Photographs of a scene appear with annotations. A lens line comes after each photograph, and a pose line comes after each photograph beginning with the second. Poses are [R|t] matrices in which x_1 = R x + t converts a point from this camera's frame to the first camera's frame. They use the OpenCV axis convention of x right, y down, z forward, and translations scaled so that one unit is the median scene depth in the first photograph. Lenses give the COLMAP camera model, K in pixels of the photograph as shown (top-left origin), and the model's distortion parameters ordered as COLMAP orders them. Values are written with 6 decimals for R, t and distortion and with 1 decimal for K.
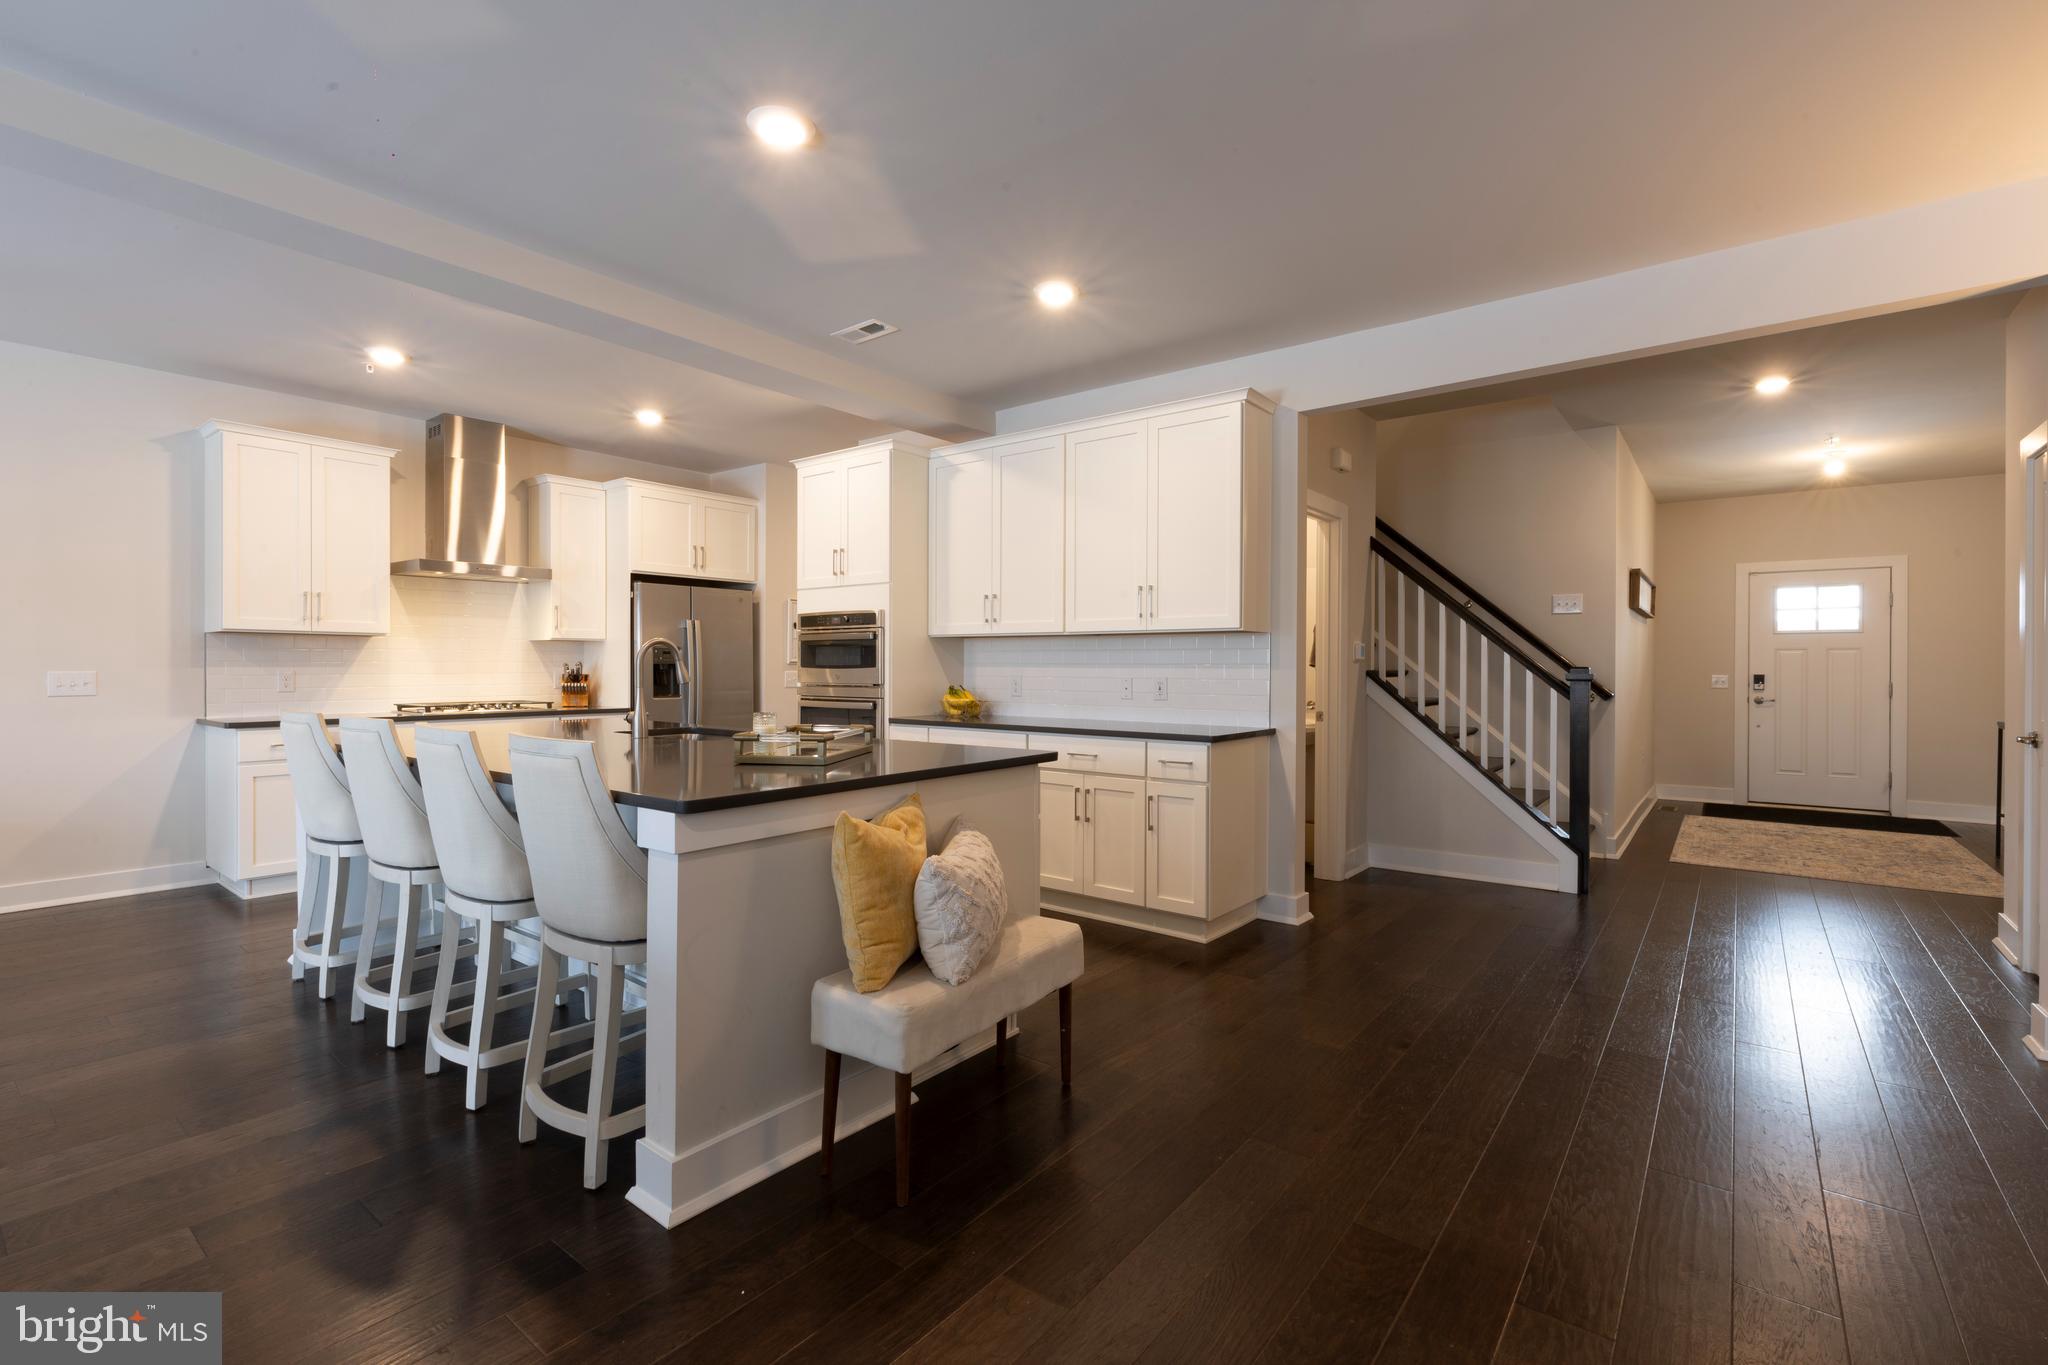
lens RADIAL K [[927.6, 0, 1024.0], [0, 927.6, 682.5], [0, 0, 1]] dist [0.003820, 0.000626]
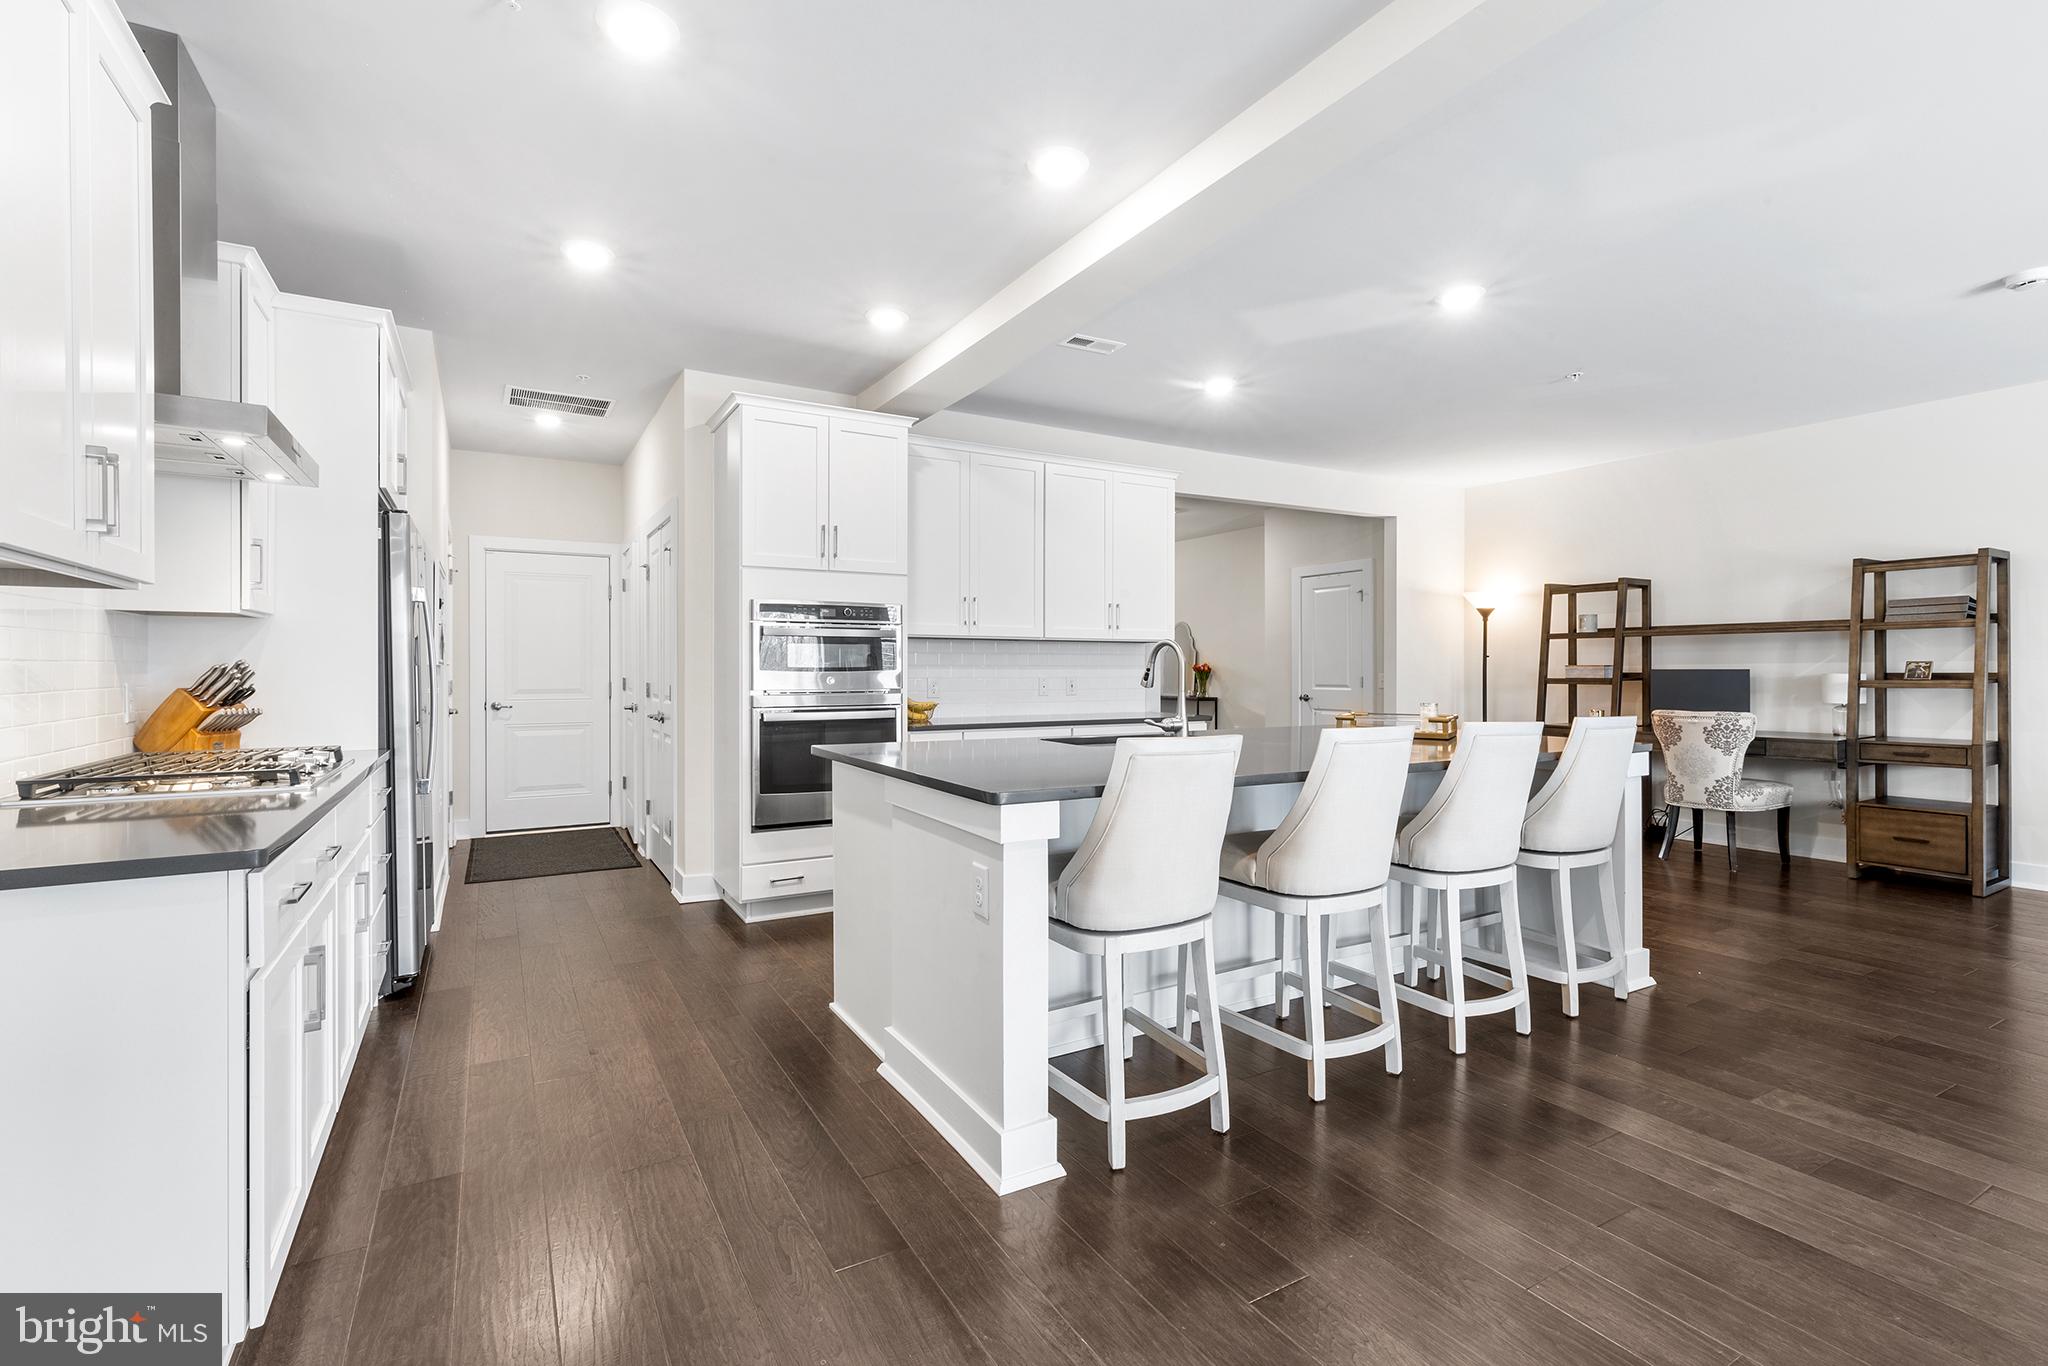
lens RADIAL K [[927.6, 0, 1024.0], [0, 927.6, 683.0], [0, 0, 1]] dist [0.003820, 0.000626]
pose [[0.386569, -0.014676, 0.922144, -1.008652], [0.013655, 0.999855, 0.010188, -0.010230], [-0.922159, 0.008654, 0.386714, 0.584460]]
